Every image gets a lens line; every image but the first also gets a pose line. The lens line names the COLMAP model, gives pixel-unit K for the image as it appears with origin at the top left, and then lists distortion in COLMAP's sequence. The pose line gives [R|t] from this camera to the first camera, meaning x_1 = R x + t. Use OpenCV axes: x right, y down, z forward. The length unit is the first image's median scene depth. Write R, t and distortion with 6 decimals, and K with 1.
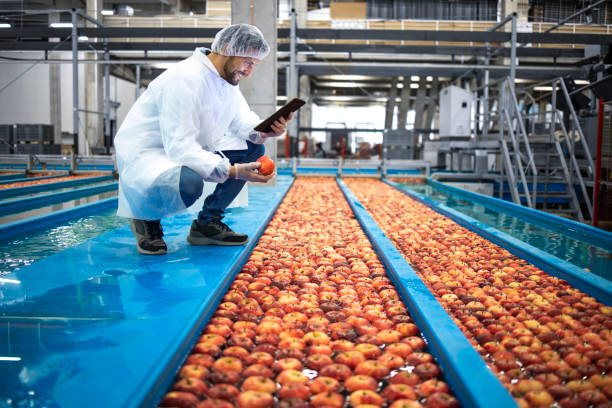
lens RADIAL K [[618.0, 0, 307.7], [0, 618.0, 211.7], [0, 0, 1]] dist [-0.060169, 0.000000]
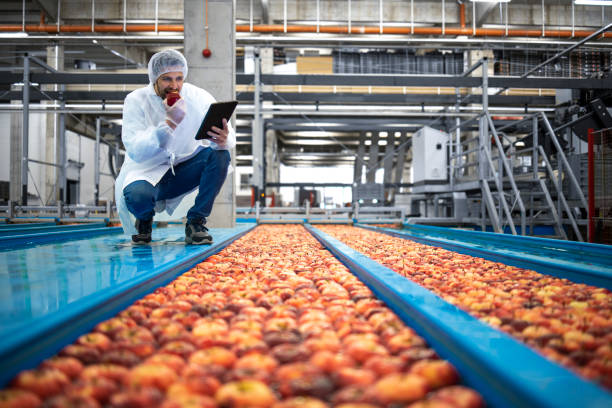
lens RADIAL K [[618.0, 0, 305.1], [0, 618.0, 206.1], [0, 0, 1]] dist [-0.060169, 0.000000]
pose [[0.998898, -0.010548, 0.045723, 0.005792], [0.015560, 0.993734, -0.110683, 0.017251], [-0.044269, 0.111272, 0.992803, 0.078279]]
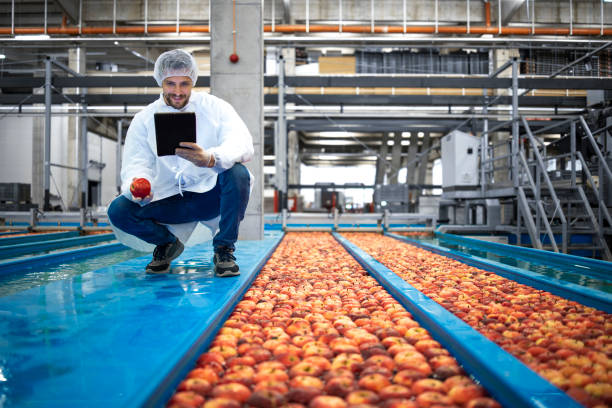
lens RADIAL K [[618.0, 0, 305.5], [0, 618.0, 205.0], [0, 0, 1]] dist [-0.060169, 0.000000]
pose [[0.999820, -0.011193, 0.015317, -0.003905], [0.012819, 0.993784, -0.110581, 0.003258], [-0.013984, 0.110758, 0.993749, 0.100322]]
